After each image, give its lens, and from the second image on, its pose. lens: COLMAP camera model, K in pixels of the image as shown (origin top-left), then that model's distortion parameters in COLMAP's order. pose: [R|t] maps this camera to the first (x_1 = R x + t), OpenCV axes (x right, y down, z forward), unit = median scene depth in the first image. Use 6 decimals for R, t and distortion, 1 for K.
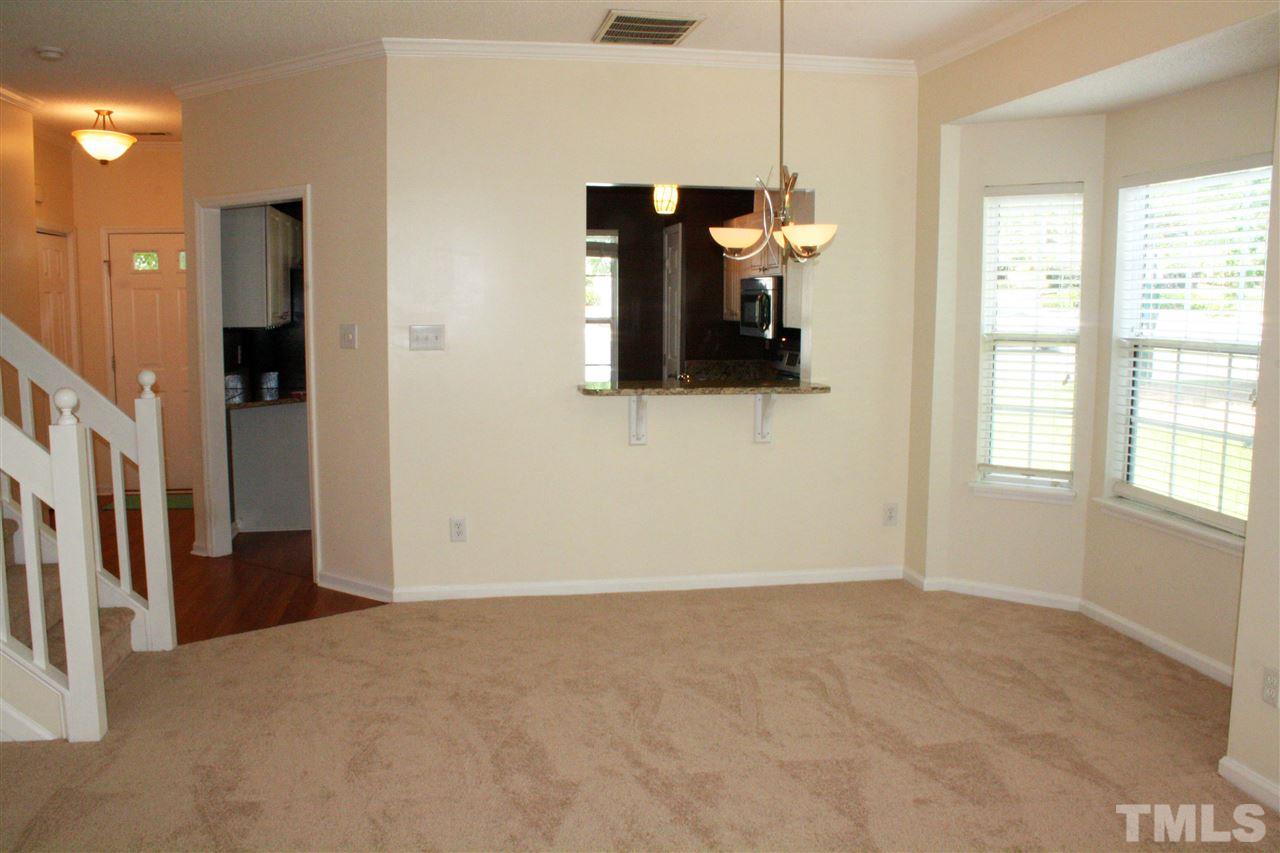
lens RADIAL K [[1150.4, 0, 640.0], [0, 1150.4, 426.5], [0, 0, 1]] dist [-0.078604, -0.003927]
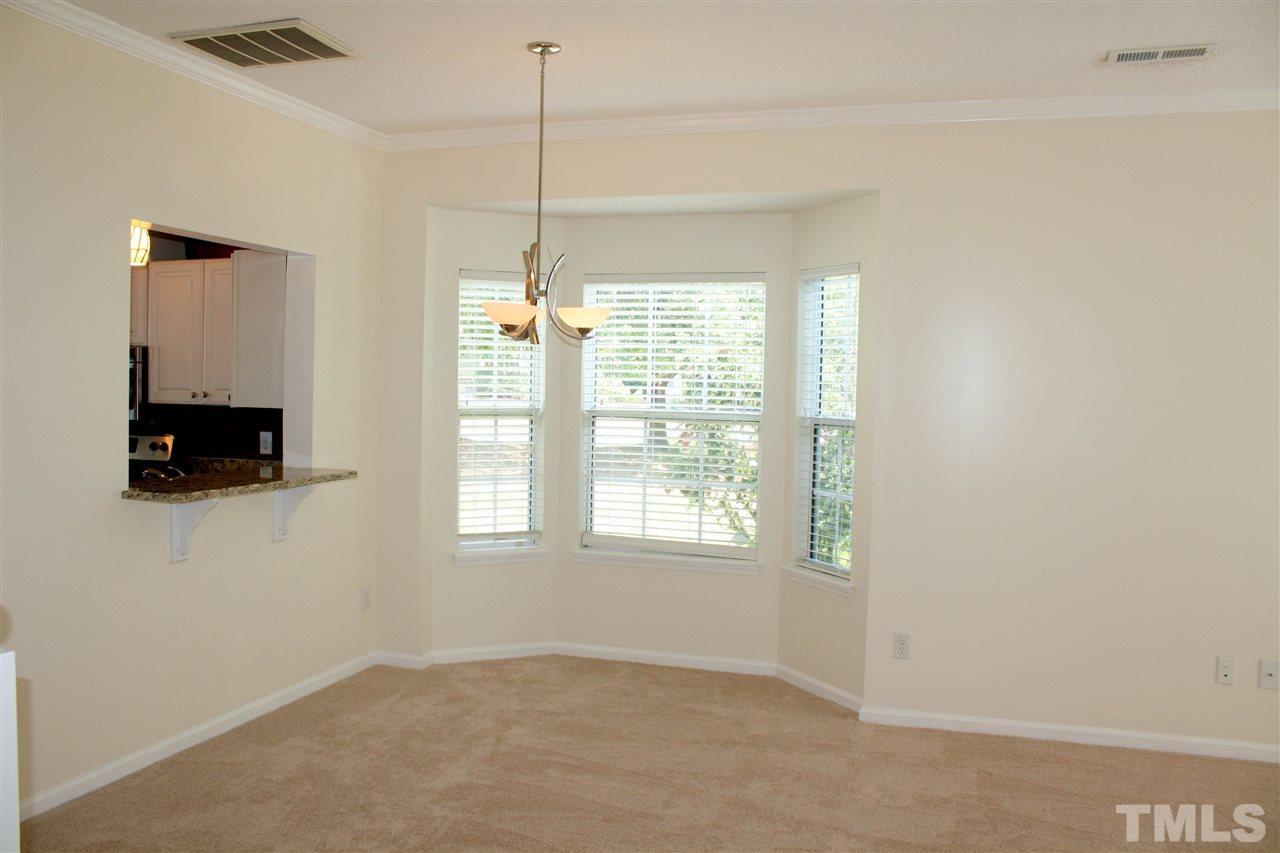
lens RADIAL K [[1150.4, 0, 640.0], [0, 1150.4, 426.5], [0, 0, 1]] dist [-0.078604, -0.003927]
pose [[0.436954, -0.033145, 0.898873, -0.590958], [0.079795, 0.996809, -0.002033, -0.052149], [-0.895938, 0.072614, 0.438204, 0.408522]]
